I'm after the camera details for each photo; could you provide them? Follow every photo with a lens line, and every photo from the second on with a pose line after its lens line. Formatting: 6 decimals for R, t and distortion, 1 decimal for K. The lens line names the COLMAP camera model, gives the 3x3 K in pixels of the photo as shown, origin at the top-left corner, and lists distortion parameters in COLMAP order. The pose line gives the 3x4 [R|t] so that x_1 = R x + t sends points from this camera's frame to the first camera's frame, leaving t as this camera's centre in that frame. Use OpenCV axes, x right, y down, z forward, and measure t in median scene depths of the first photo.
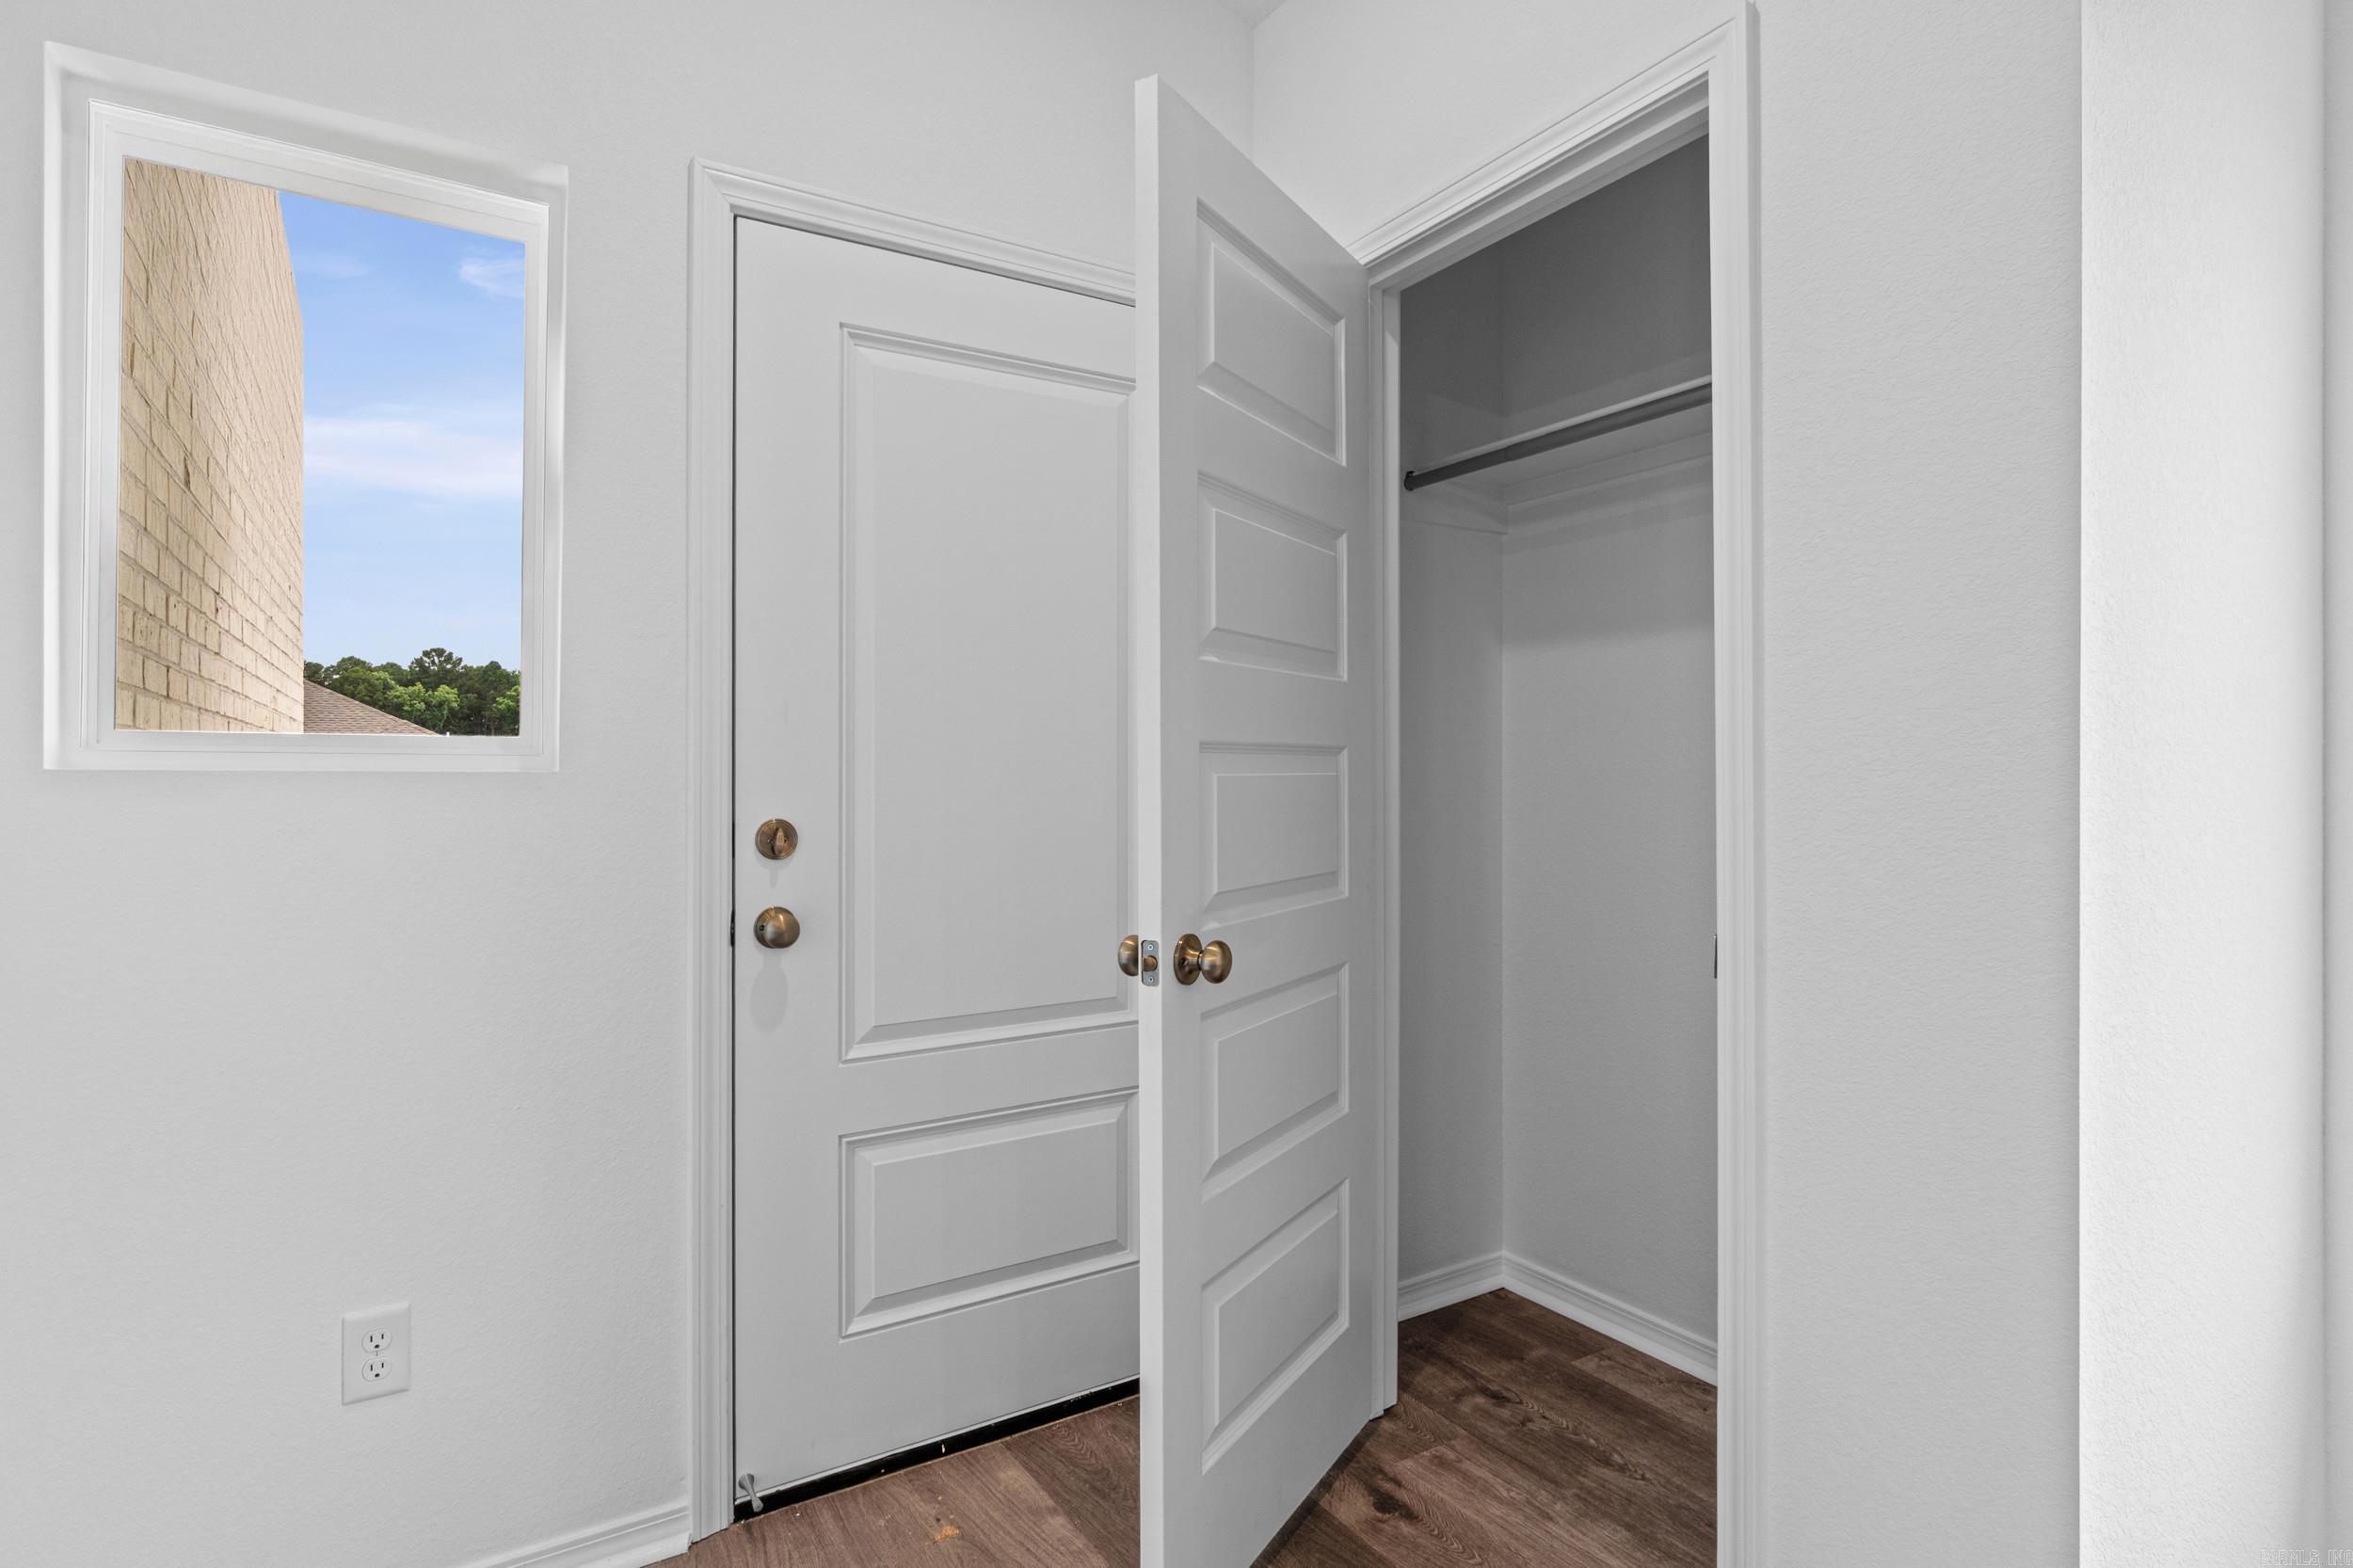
lens RADIAL K [[1194.0, 0, 1166.5], [0, 1194.0, 775.4], [0, 0, 1]] dist [-0.009698, 0.003732]
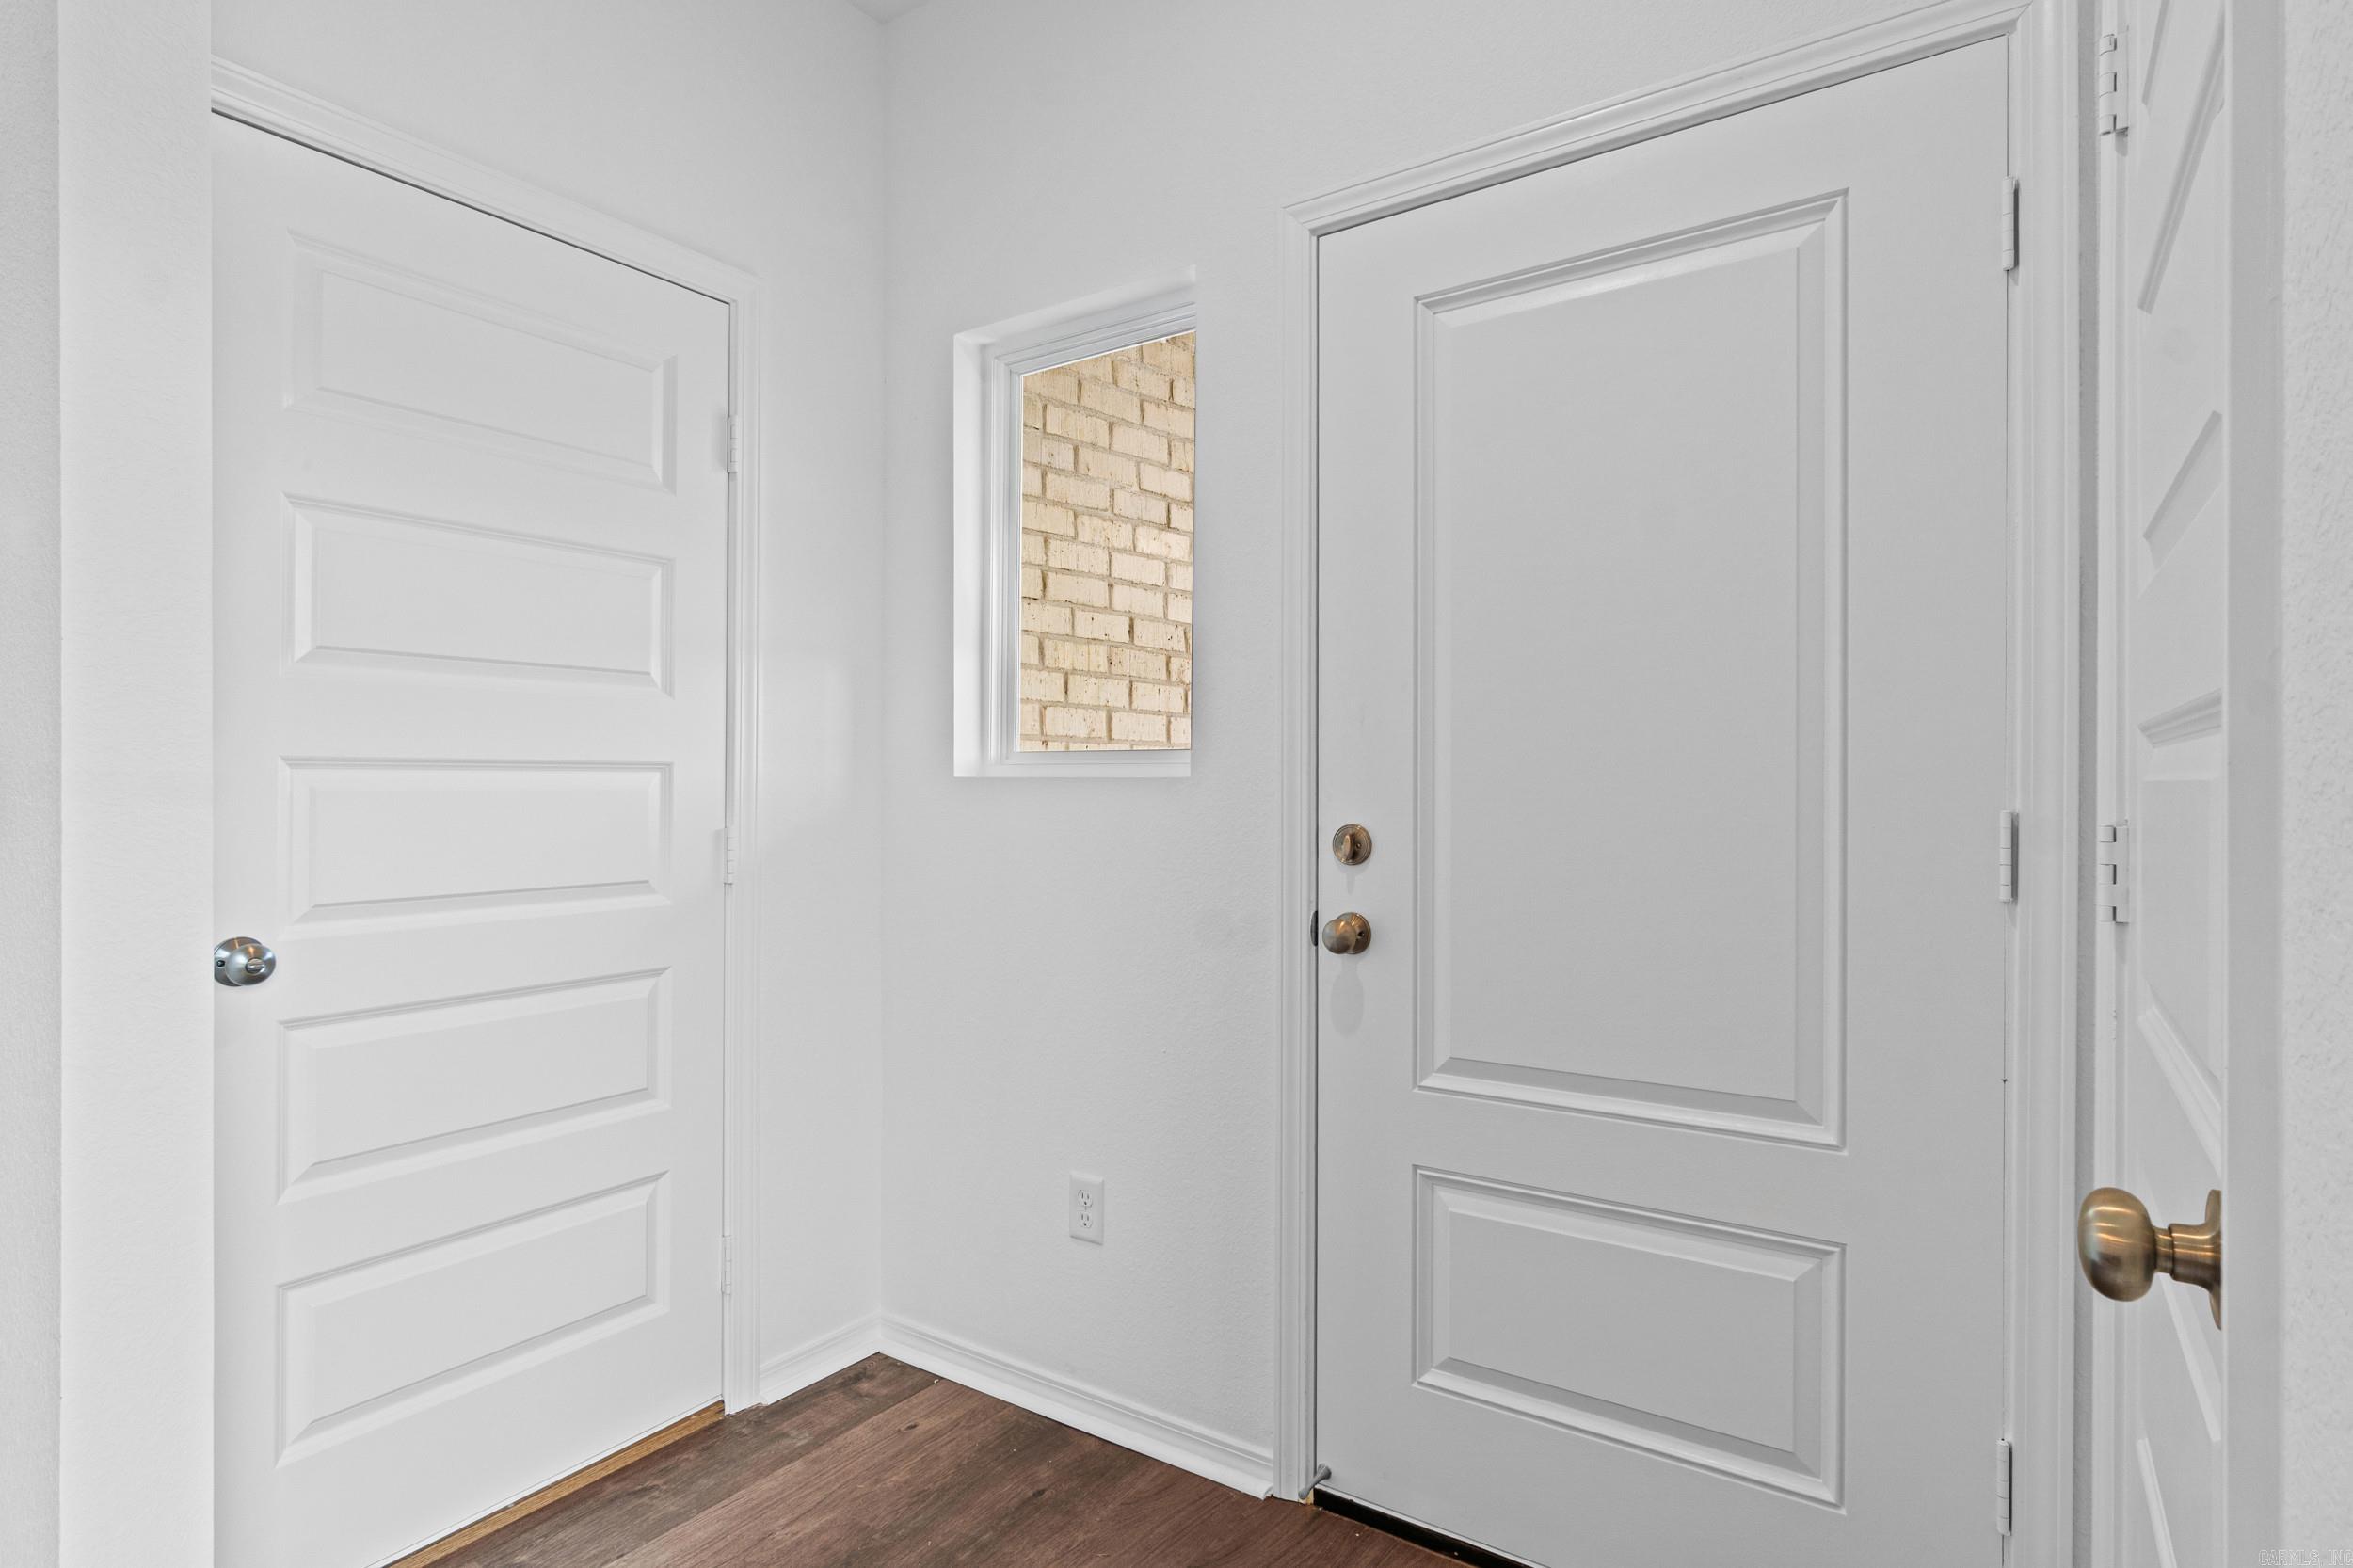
lens RADIAL K [[1194.0, 0, 1170.3], [0, 1194.0, 793.5], [0, 0, 1]] dist [-0.009698, 0.003732]
pose [[0.401241, 0.004812, -0.915960, 0.535821], [-0.005723, 0.999980, 0.002747, 0.009560], [0.915955, 0.004140, 0.401260, 0.474363]]
